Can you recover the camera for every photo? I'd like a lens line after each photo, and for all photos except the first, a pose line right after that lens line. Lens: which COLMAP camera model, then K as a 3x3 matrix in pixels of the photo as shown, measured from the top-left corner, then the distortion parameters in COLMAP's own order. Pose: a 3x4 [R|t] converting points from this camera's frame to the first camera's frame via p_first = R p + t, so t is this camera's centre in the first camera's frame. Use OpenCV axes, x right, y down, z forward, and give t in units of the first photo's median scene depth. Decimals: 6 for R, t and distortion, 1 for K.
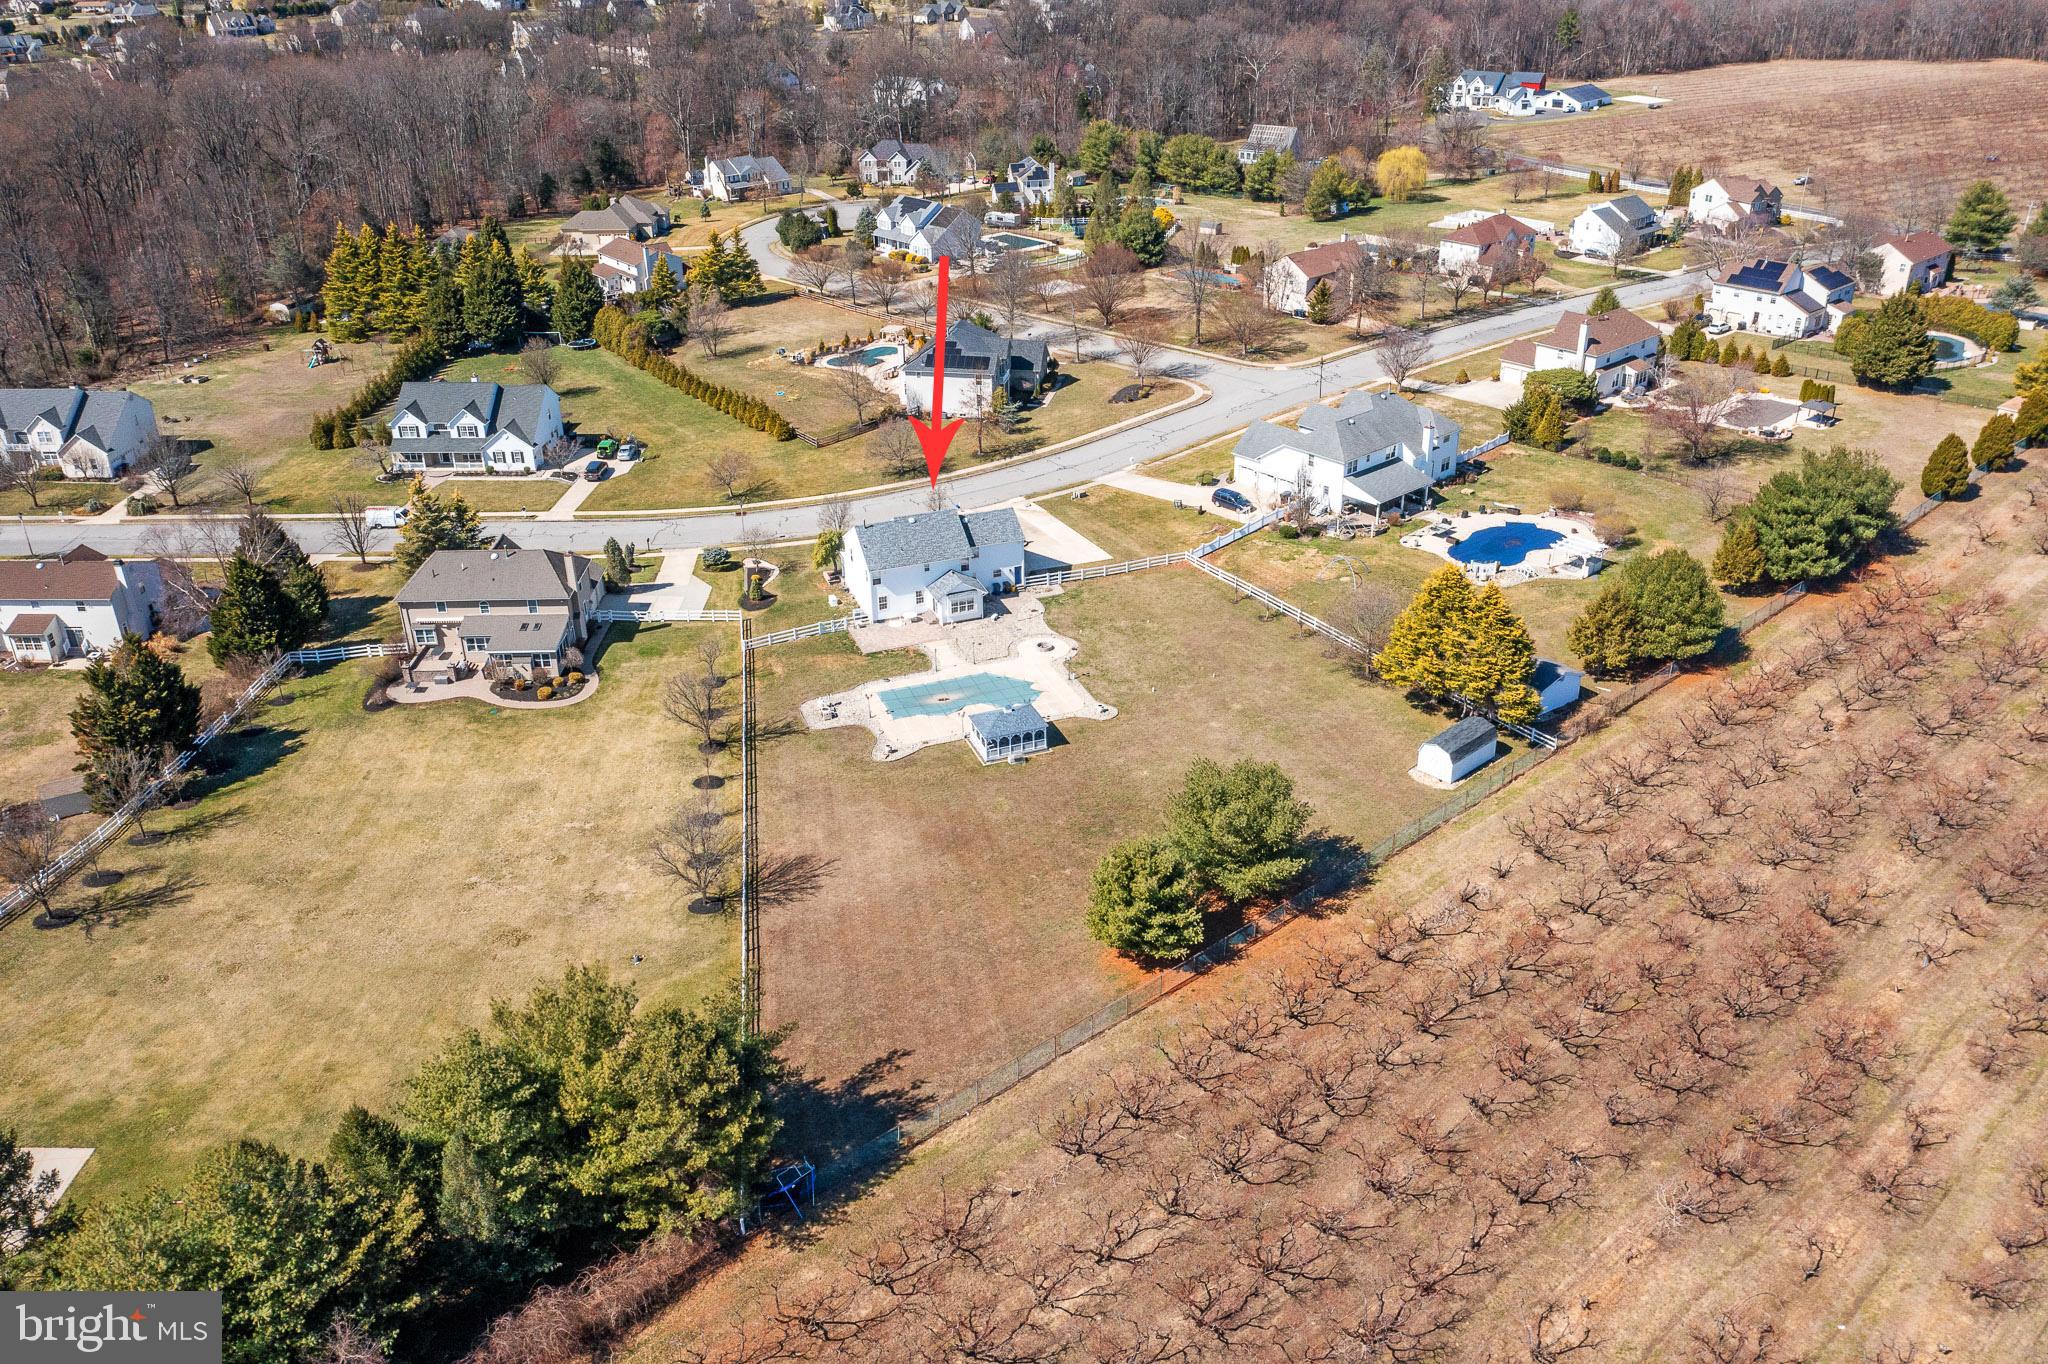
lens RADIAL K [[1615.9, 0, 1017.7], [0, 1615.9, 657.3], [0, 0, 1]] dist [-0.027675, 0.008324]
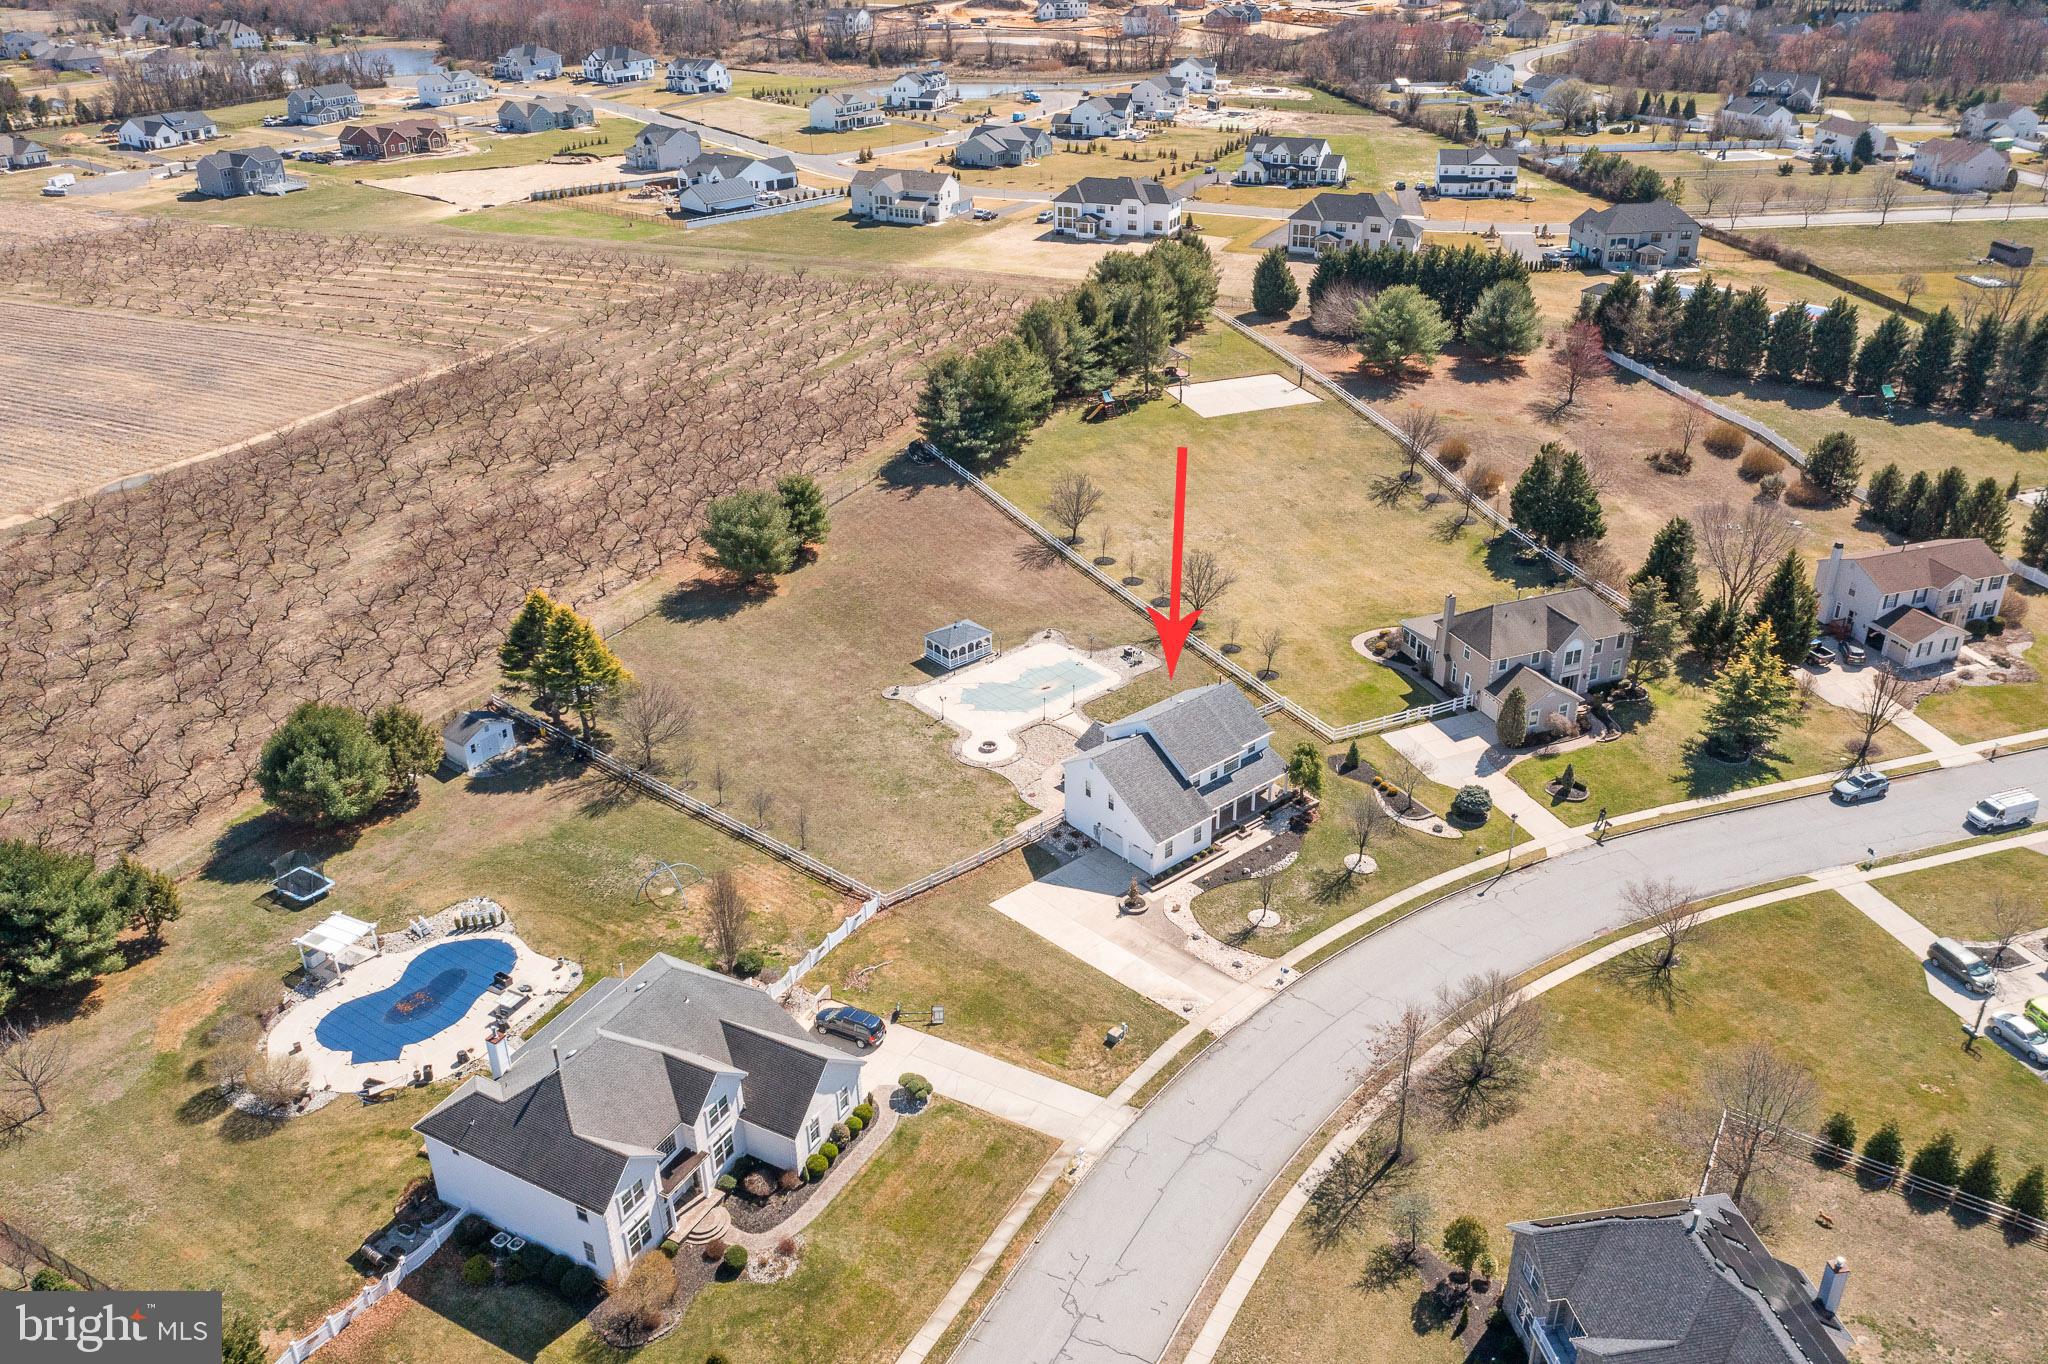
lens RADIAL K [[1615.9, 0, 1017.7], [0, 1615.9, 657.3], [0, 0, 1]] dist [-0.027675, 0.008324]
pose [[-0.939017, 0.183314, -0.290936, 0.216937], [-0.121553, 0.614492, 0.779502, -0.634571], [0.321672, 0.767330, -0.554736, 1.211946]]
